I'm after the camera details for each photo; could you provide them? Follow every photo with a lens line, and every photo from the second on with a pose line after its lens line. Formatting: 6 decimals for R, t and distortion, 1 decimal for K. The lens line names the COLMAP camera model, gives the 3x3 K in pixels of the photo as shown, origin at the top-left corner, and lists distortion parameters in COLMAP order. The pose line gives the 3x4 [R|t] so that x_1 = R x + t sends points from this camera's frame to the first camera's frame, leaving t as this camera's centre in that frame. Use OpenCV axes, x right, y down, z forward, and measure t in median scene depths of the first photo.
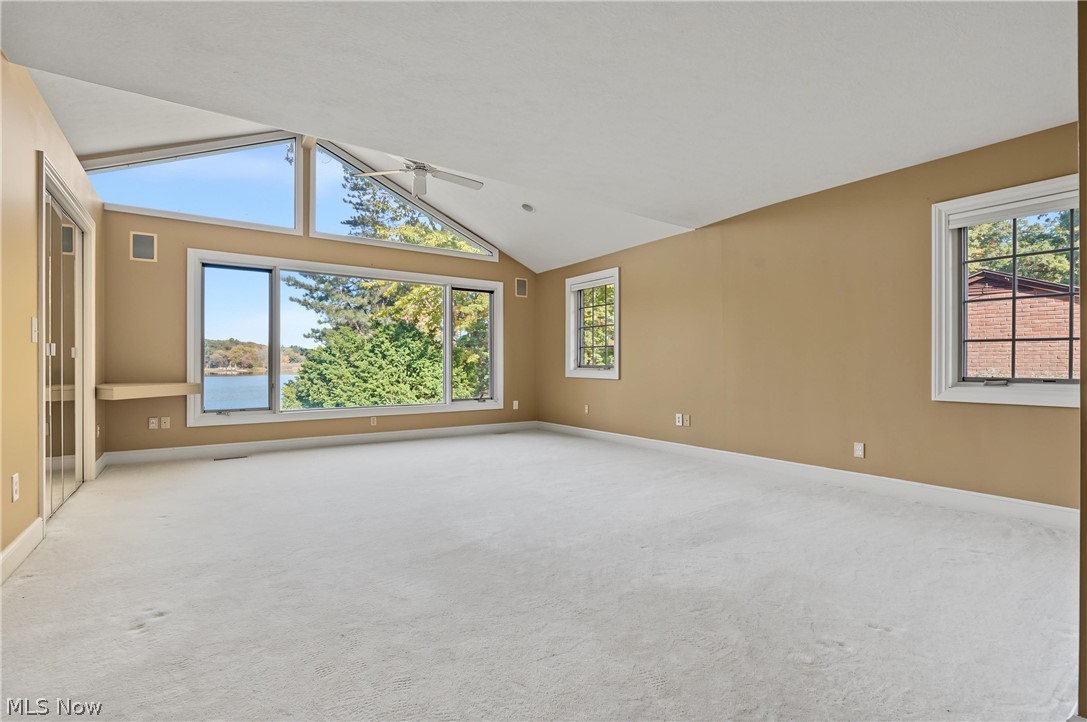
lens RADIAL K [[500.3, 0, 543.6], [0, 500.3, 362.9], [0, 0, 1]] dist [0.004460, 0.000220]
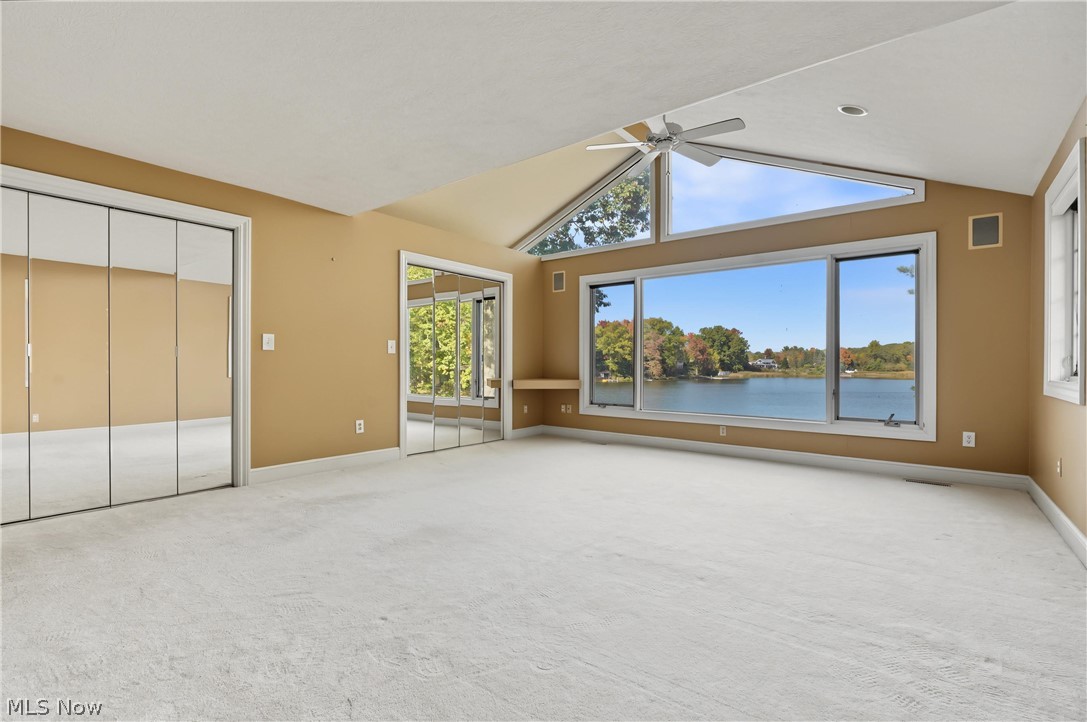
lens RADIAL K [[500.3, 0, 537.8], [0, 500.3, 366.6], [0, 0, 1]] dist [0.004460, 0.000220]
pose [[0.293510, 0.005082, -0.955942, 0.373896], [-0.002607, 0.999986, 0.004516, -0.000349], [0.955952, 0.001167, 0.293519, 0.386771]]
